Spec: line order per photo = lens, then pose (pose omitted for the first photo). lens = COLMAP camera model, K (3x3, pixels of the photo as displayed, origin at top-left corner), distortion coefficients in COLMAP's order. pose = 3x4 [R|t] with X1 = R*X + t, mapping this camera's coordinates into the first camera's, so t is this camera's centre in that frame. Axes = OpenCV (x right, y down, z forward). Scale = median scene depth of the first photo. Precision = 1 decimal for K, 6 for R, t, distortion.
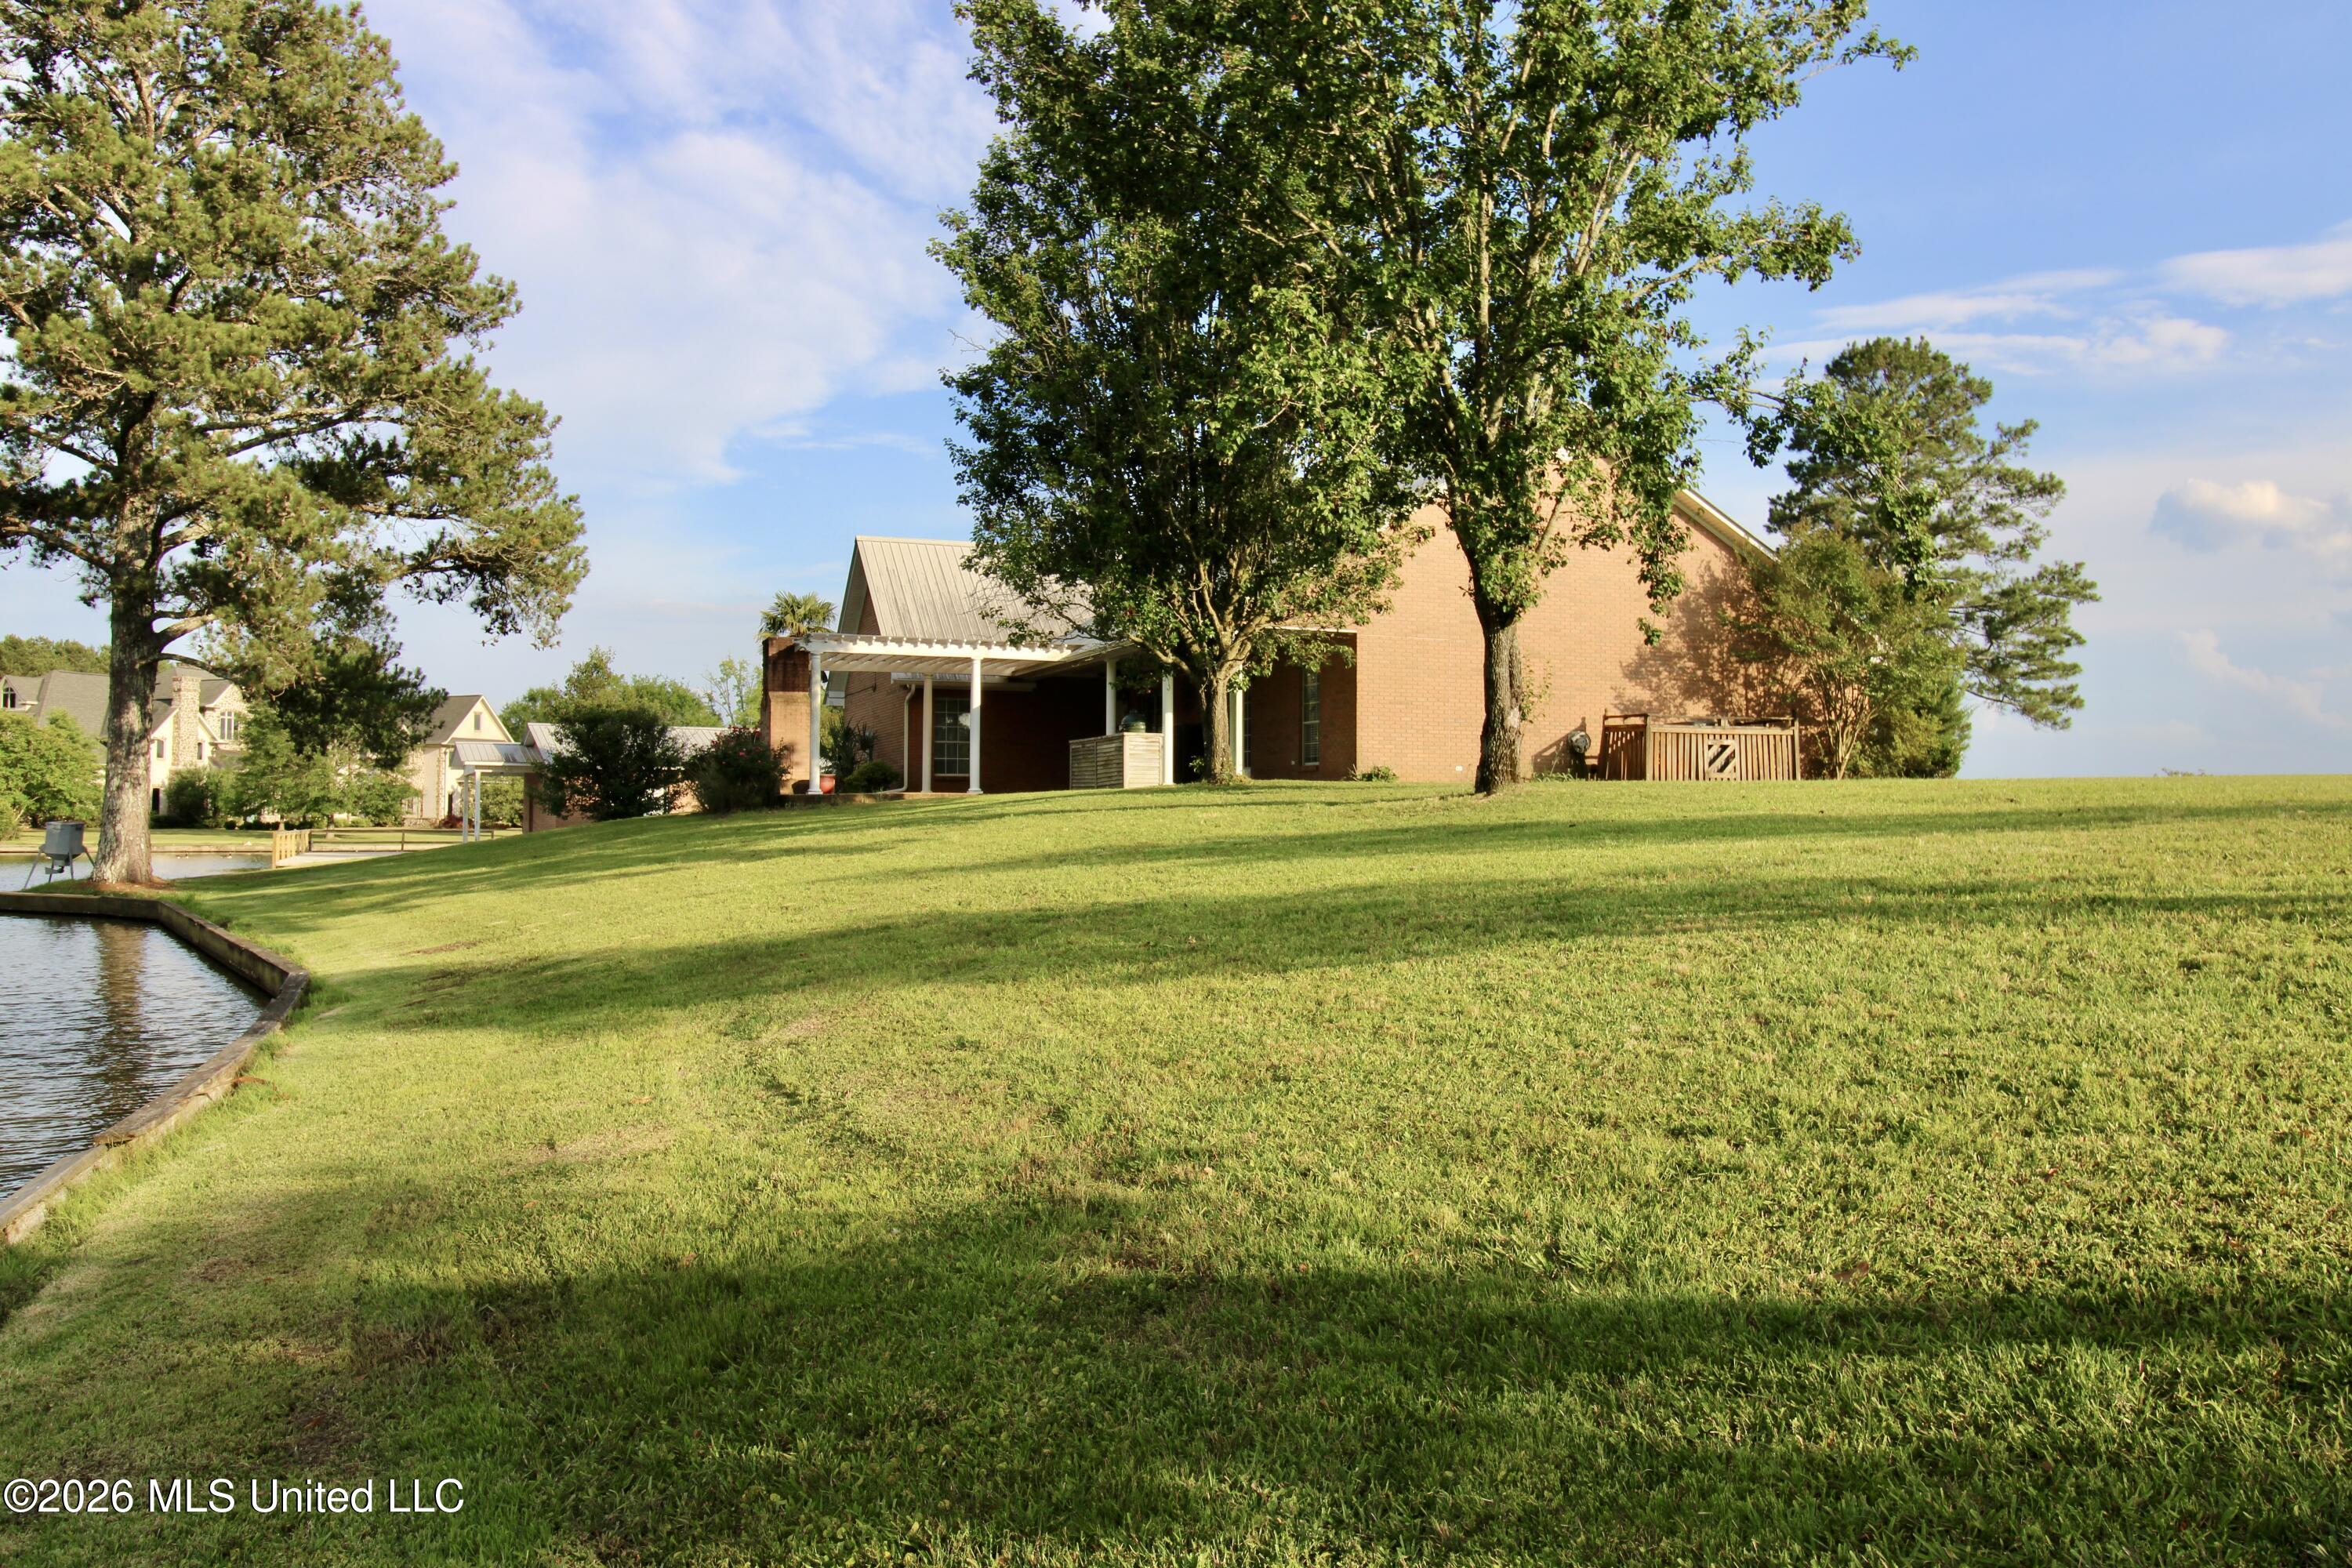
lens RADIAL K [[1843.5, 0, 1183.5], [0, 1843.5, 757.4], [0, 0, 1]] dist [0.013257, 0.001834]
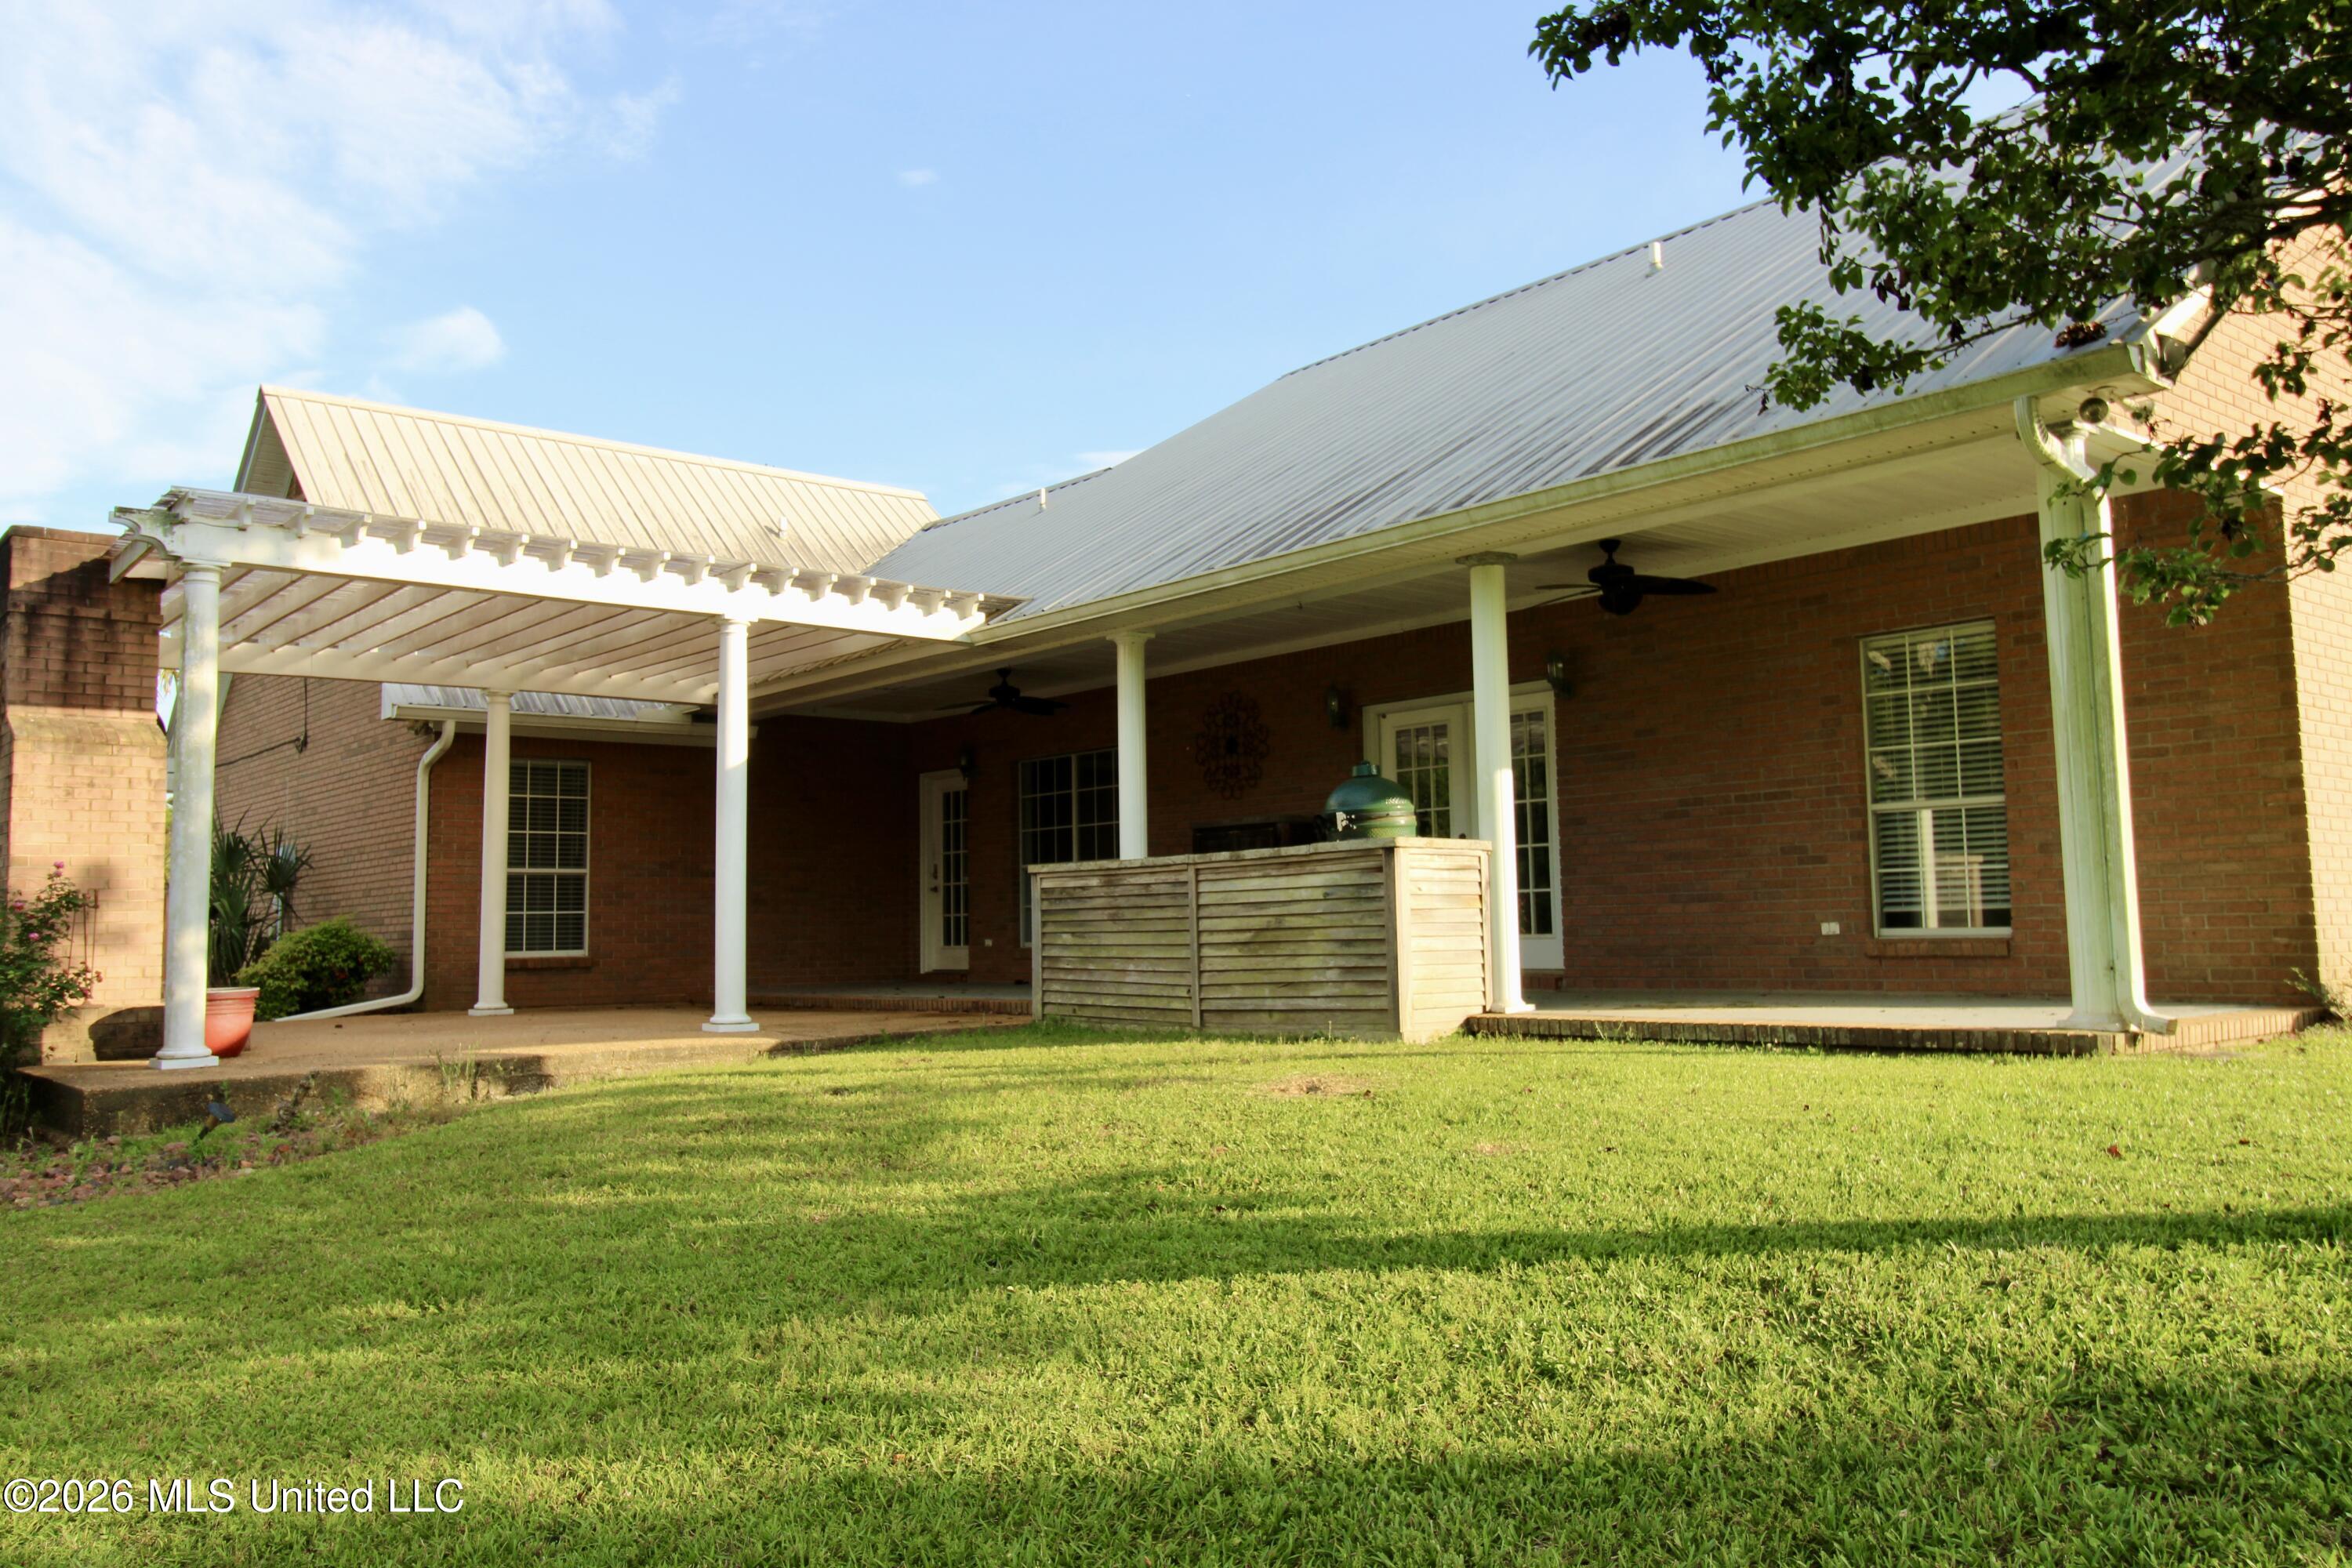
lens RADIAL K [[1843.5, 0, 1183.5], [0, 1843.5, 757.4], [0, 0, 1]] dist [0.013257, 0.001834]
pose [[0.943022, 0.012021, 0.332514, -0.161974], [0.009277, 0.998009, -0.062391, -0.008354], [-0.332602, 0.061921, 0.941032, 0.732849]]
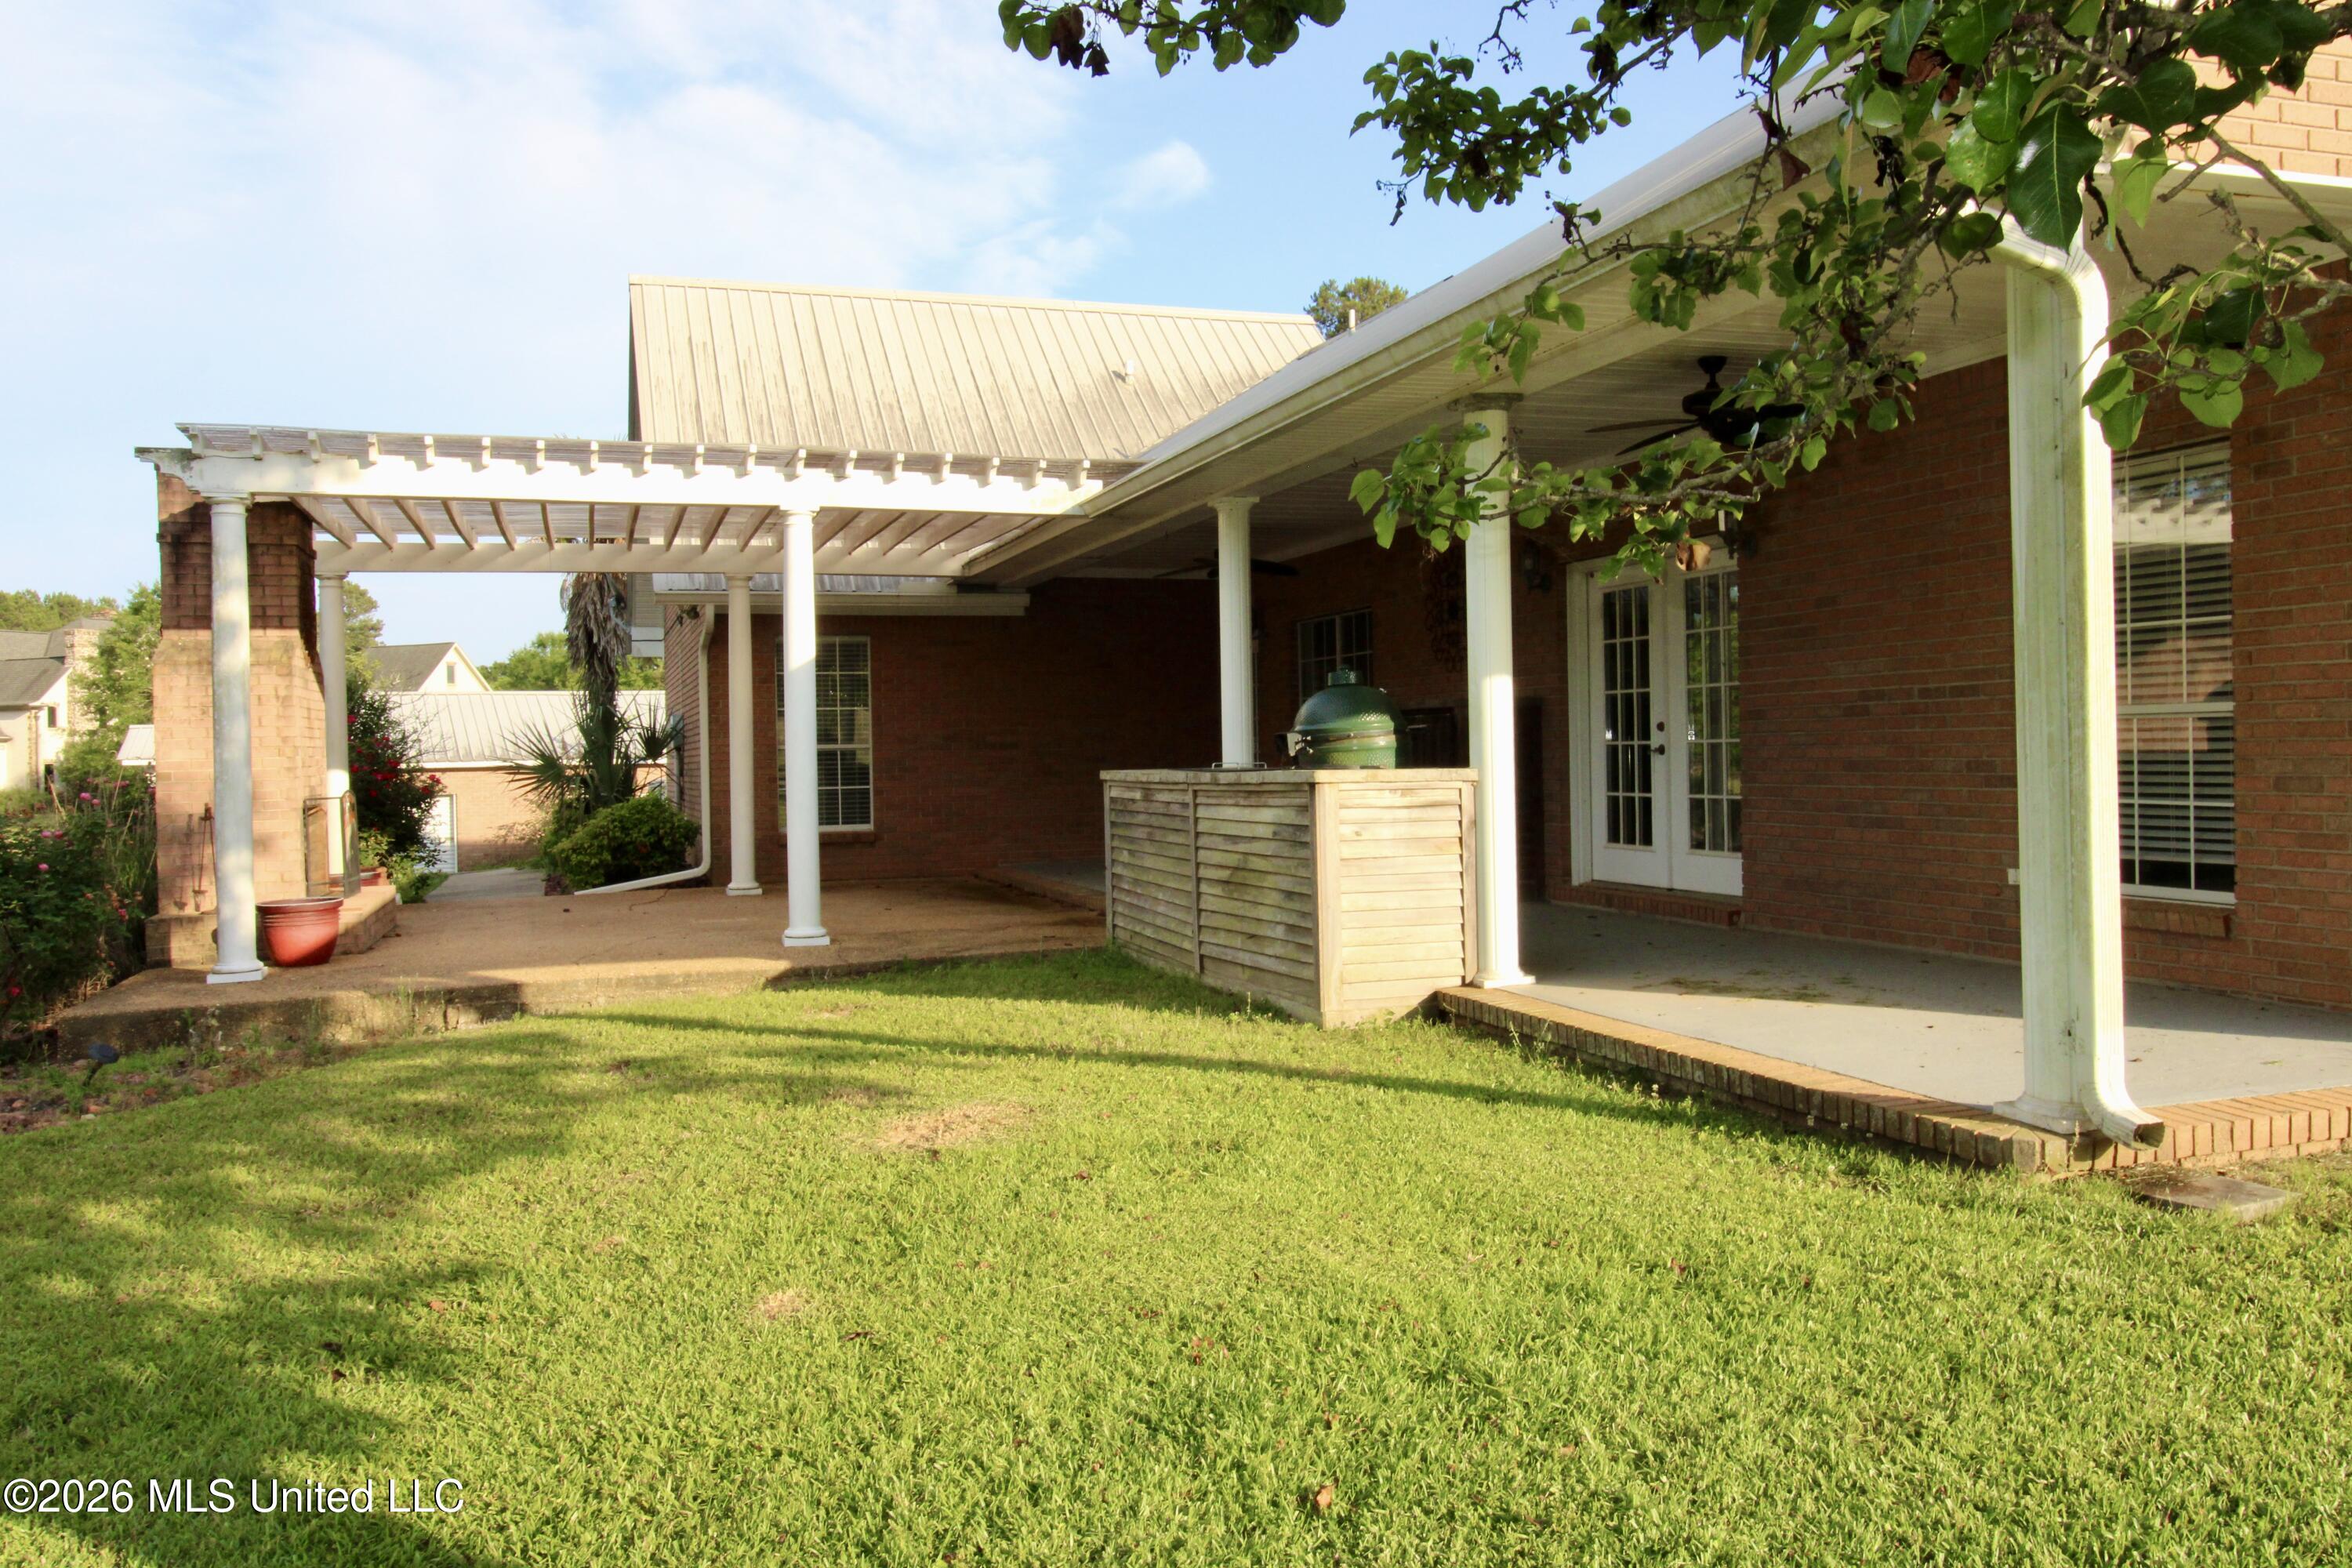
lens RADIAL K [[1843.5, 0, 1183.5], [0, 1843.5, 757.4], [0, 0, 1]] dist [0.013257, 0.001834]
pose [[0.999015, -0.021843, -0.038634, -0.040273], [0.023301, 0.999017, 0.037706, -0.024605], [0.037772, -0.038569, 0.998542, 0.763711]]
